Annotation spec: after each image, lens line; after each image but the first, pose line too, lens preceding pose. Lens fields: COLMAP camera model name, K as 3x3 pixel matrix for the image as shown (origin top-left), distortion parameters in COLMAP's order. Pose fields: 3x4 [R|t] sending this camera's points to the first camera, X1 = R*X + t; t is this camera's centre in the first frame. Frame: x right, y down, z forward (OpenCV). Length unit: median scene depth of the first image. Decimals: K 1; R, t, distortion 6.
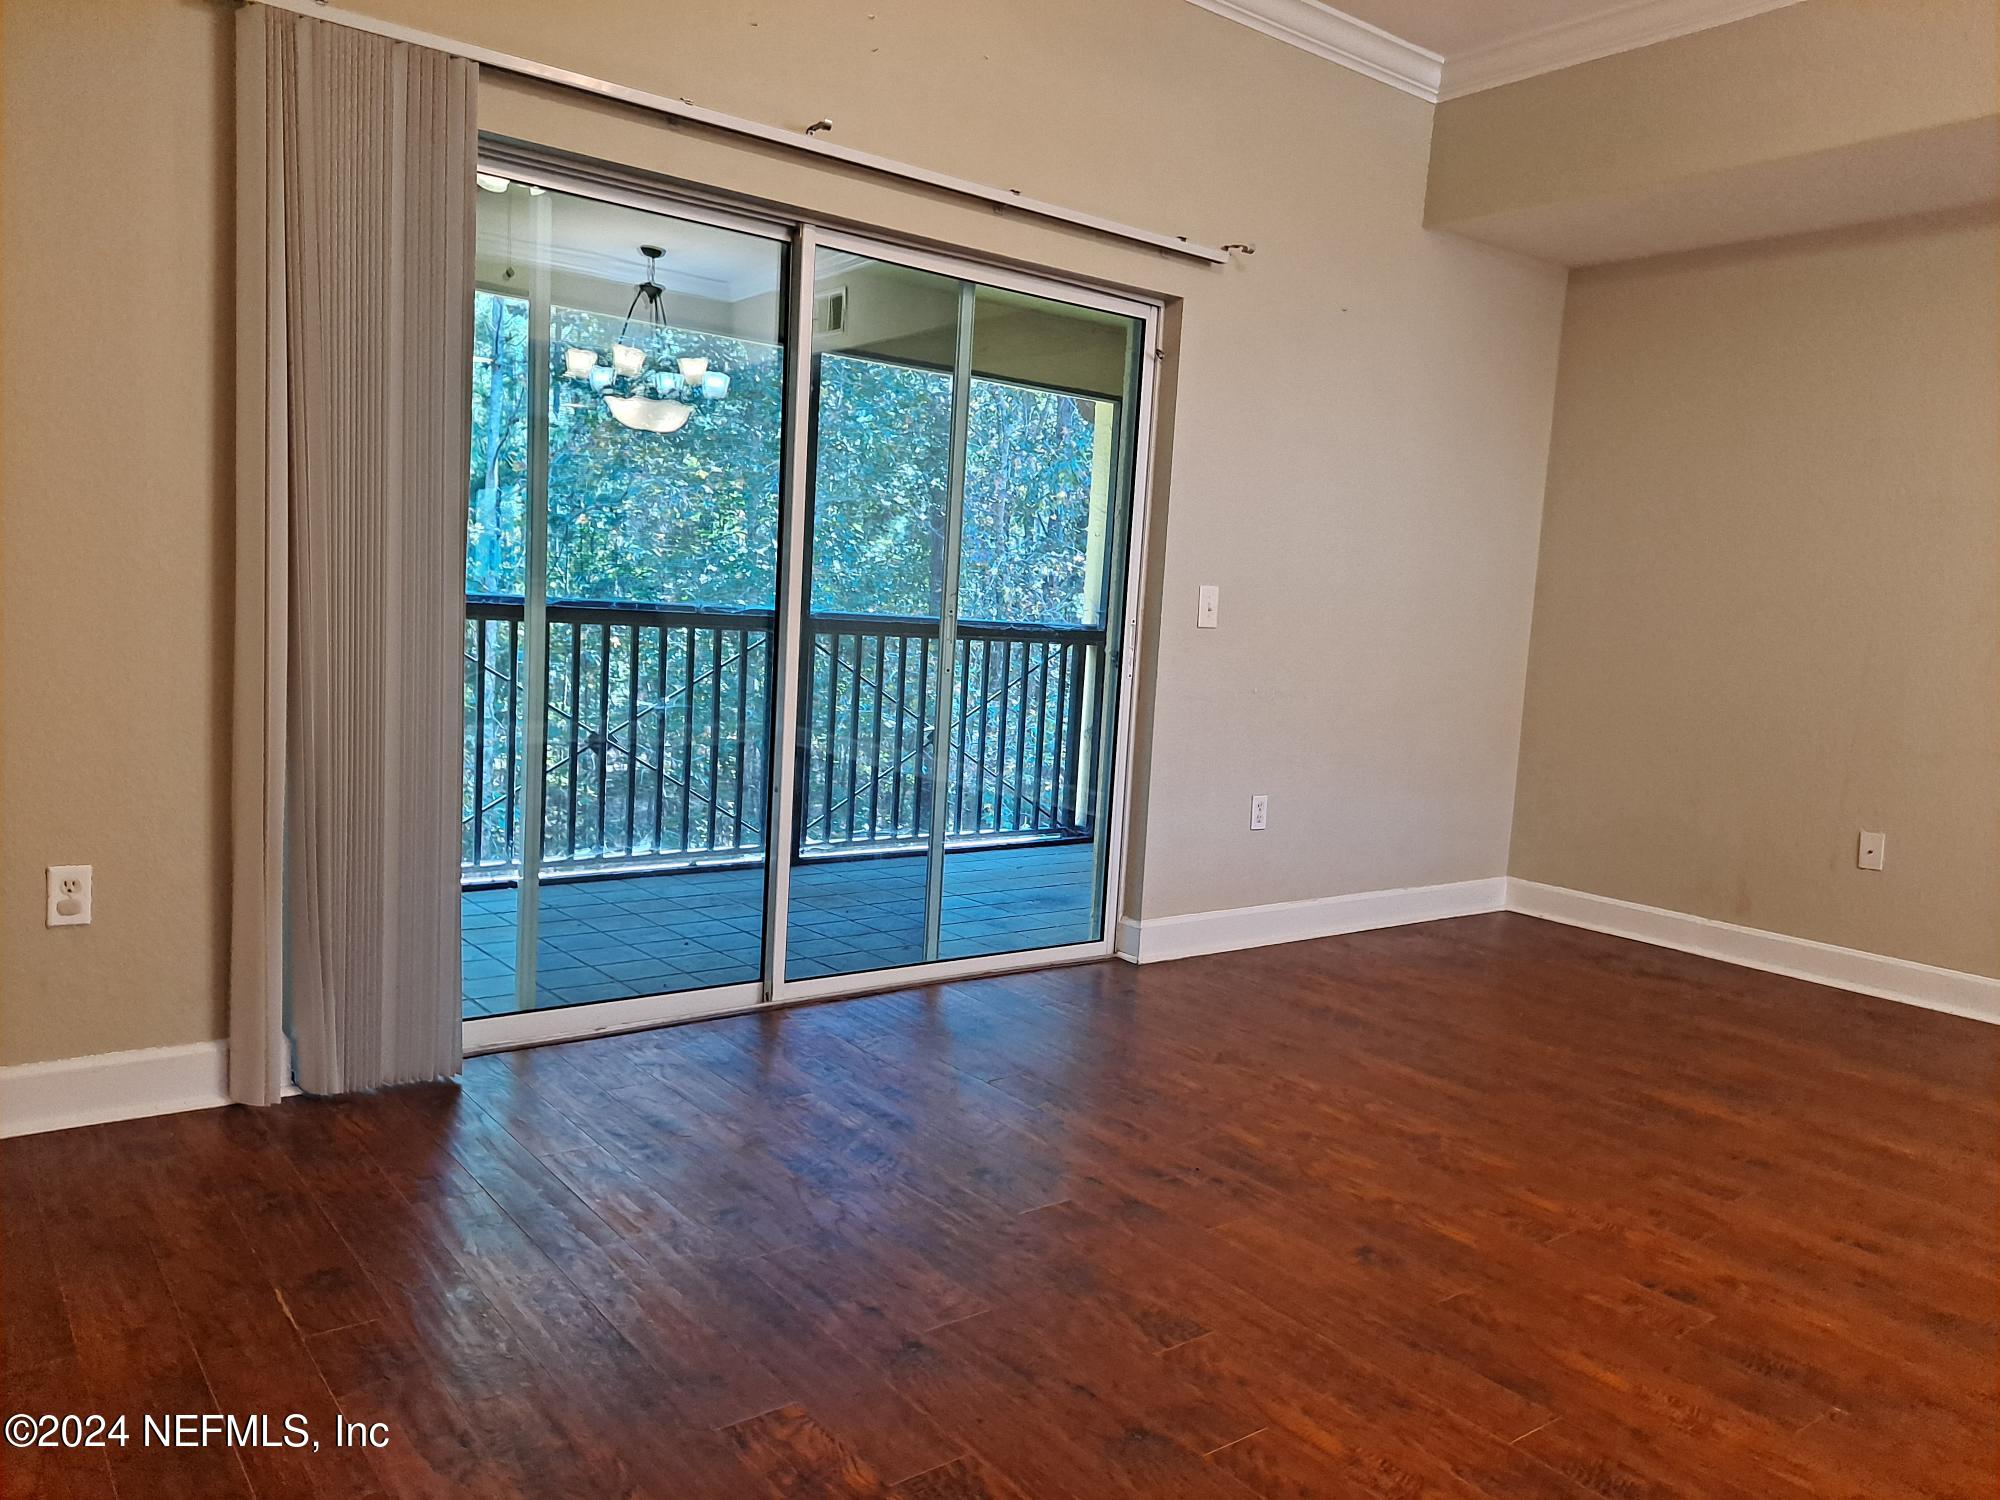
lens RADIAL K [[1460.3, 0, 1014.3], [0, 1460.3, 758.8], [0, 0, 1]] dist [0.084081, -0.080271]
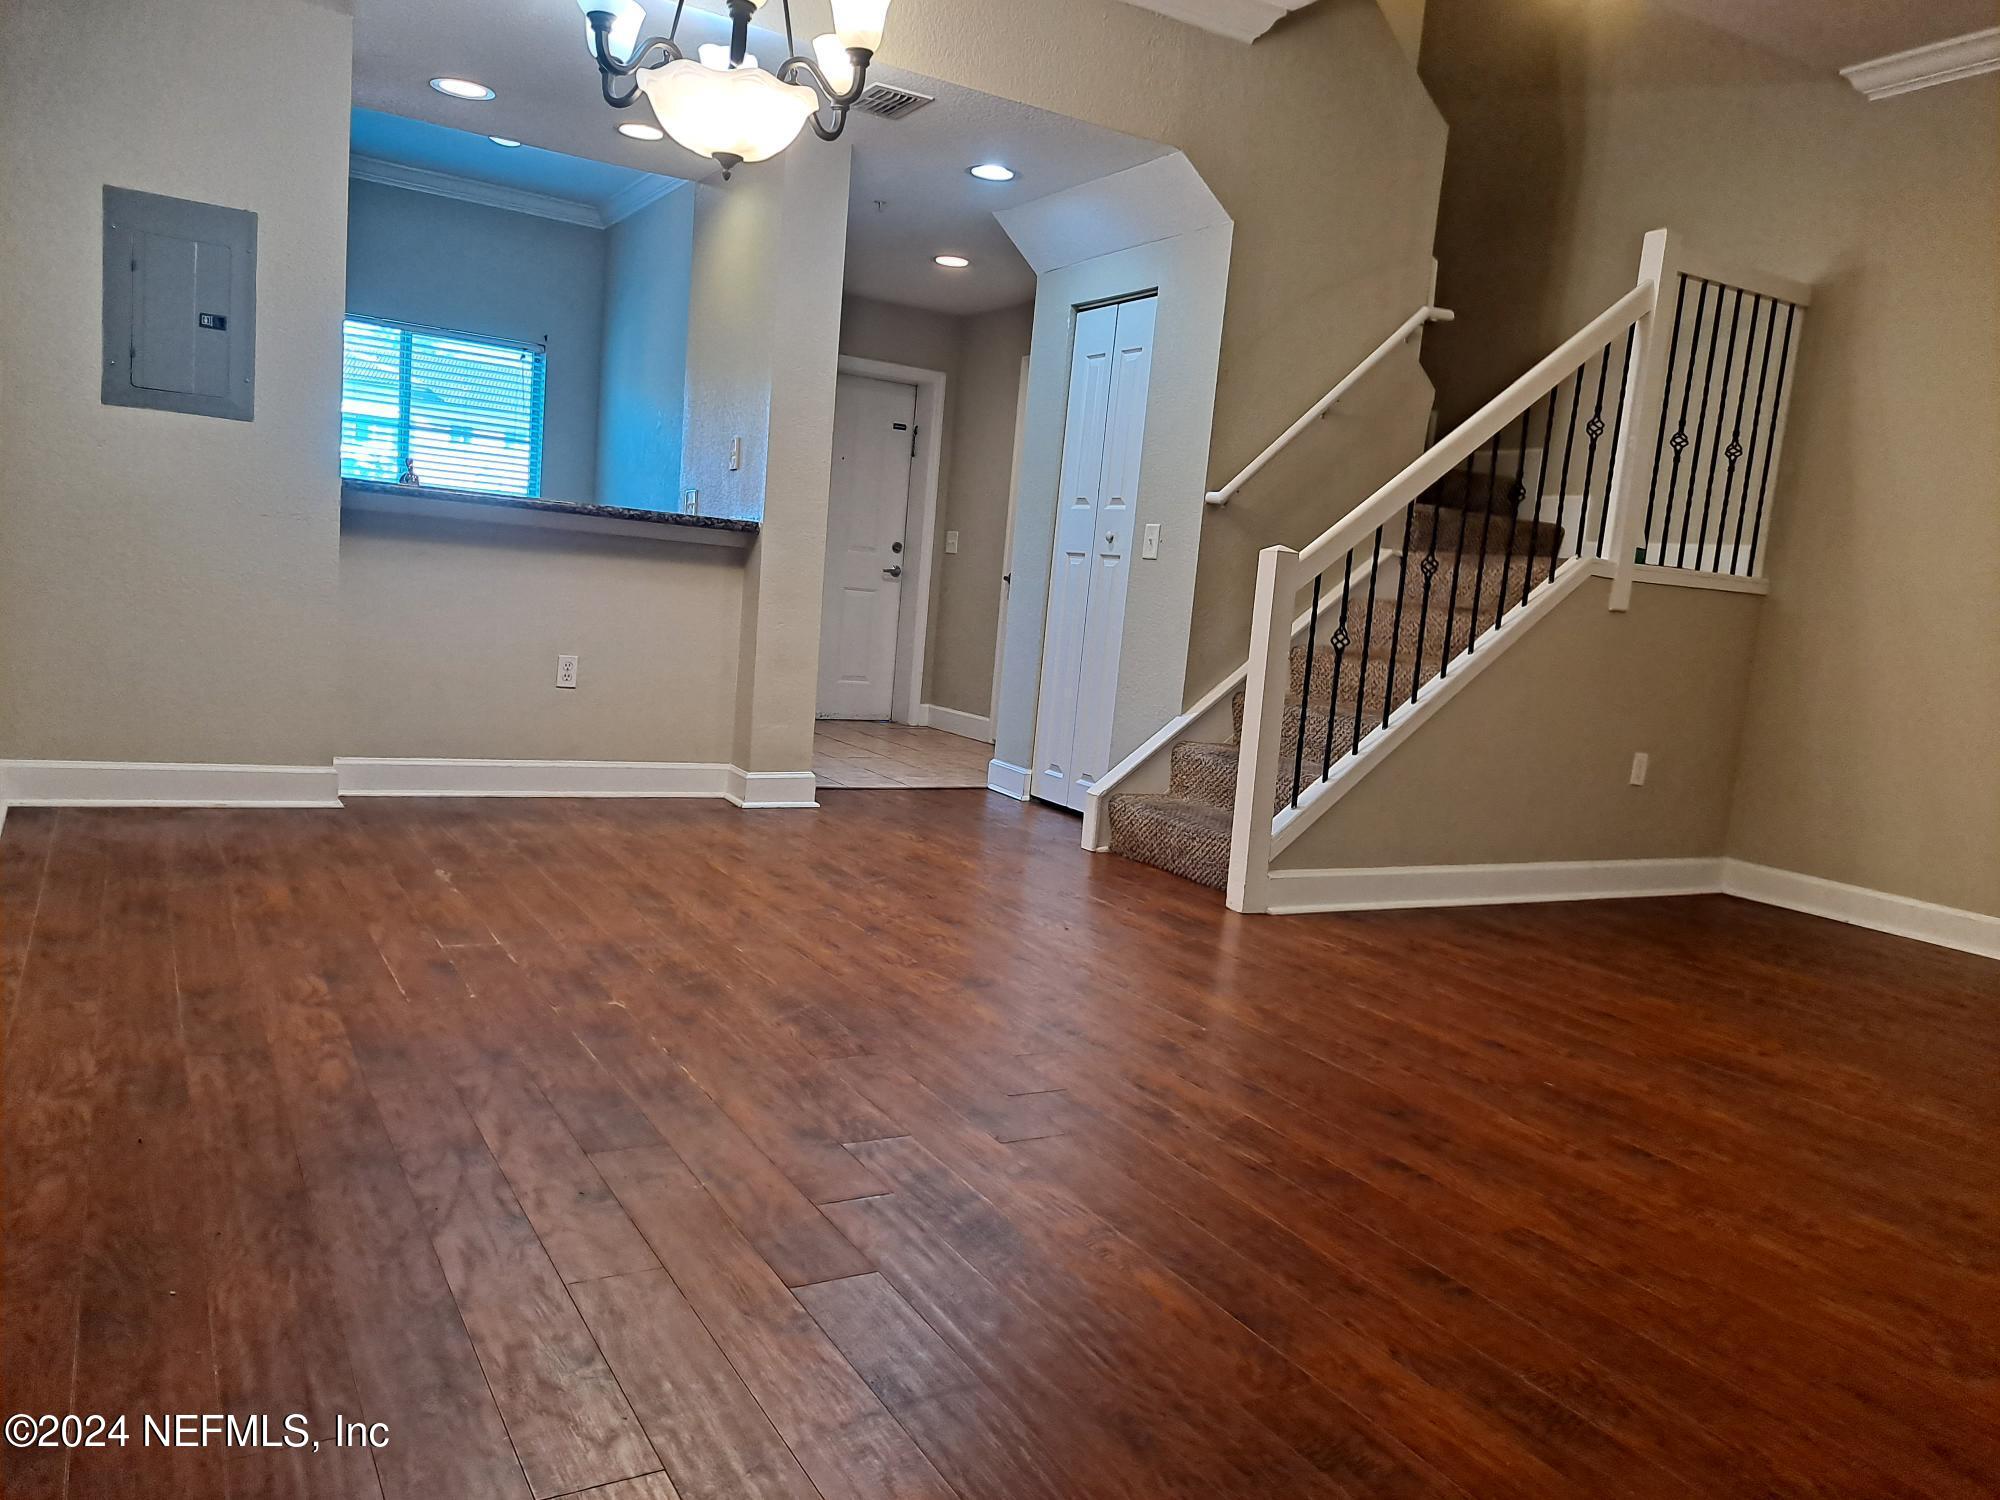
lens RADIAL K [[1460.3, 0, 1014.3], [0, 1460.3, 758.8], [0, 0, 1]] dist [0.084081, -0.080271]
pose [[-0.980723, -0.162182, 0.108998, 0.706542], [-0.133536, 0.963484, 0.232091, -0.086721], [-0.142658, 0.213062, -0.966568, 1.759165]]
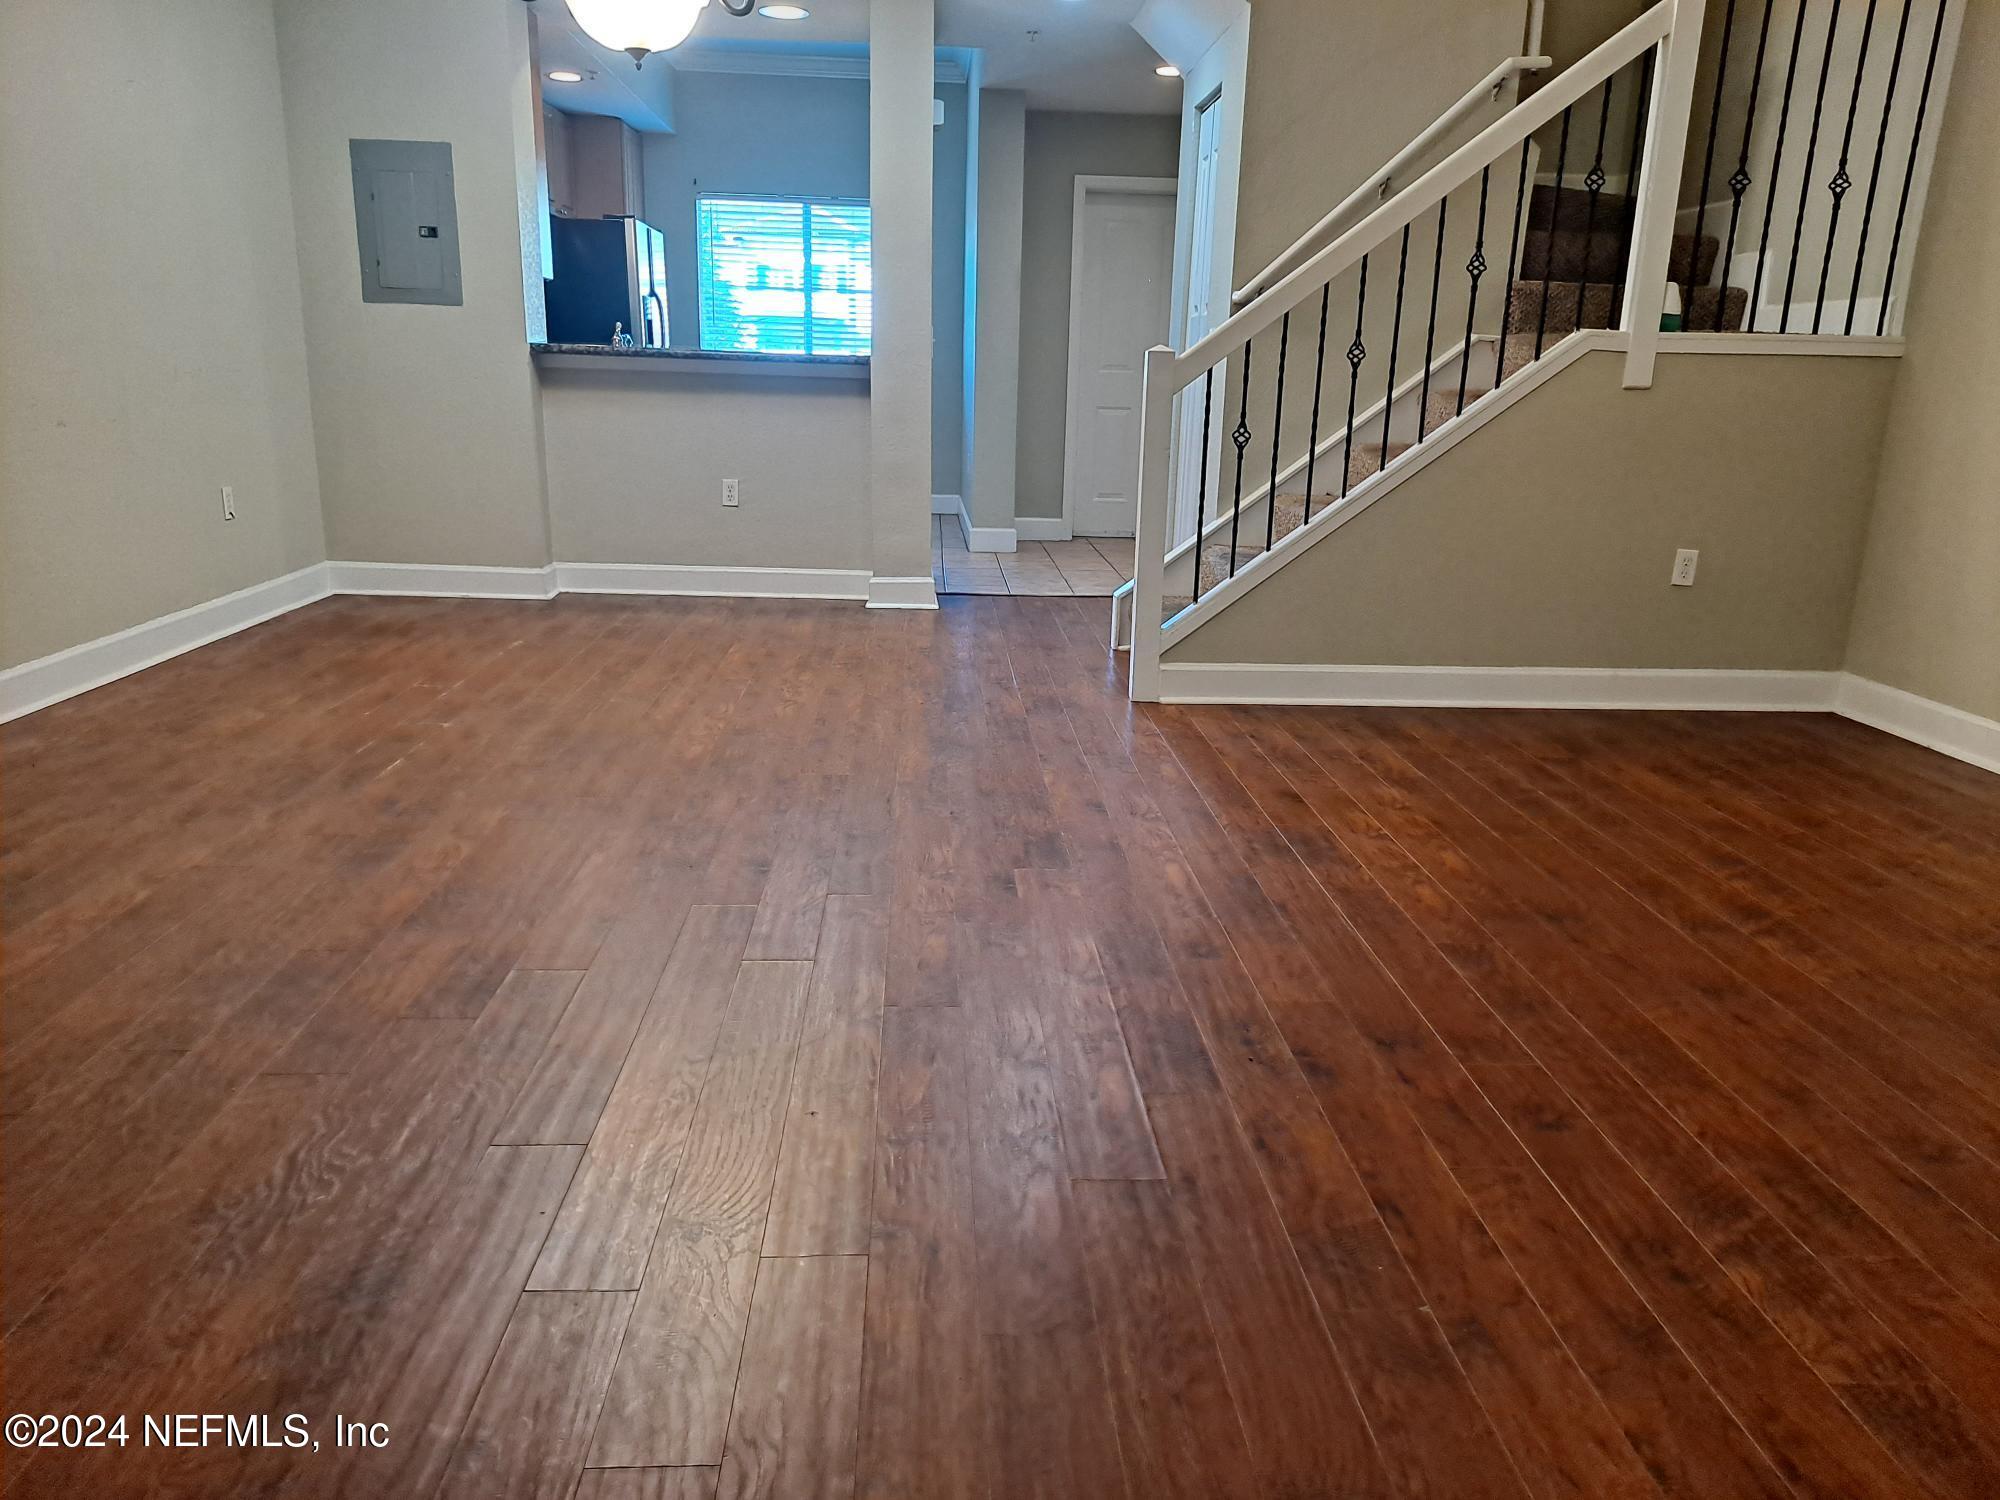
lens RADIAL K [[1460.3, 0, 1014.3], [0, 1460.3, 758.8], [0, 0, 1]] dist [0.084081, -0.080271]
pose [[-0.820305, -0.224981, 0.525816, -0.144968], [-0.015308, 0.927686, 0.373048, -0.156169], [-0.571721, 0.297964, -0.764430, 1.629082]]
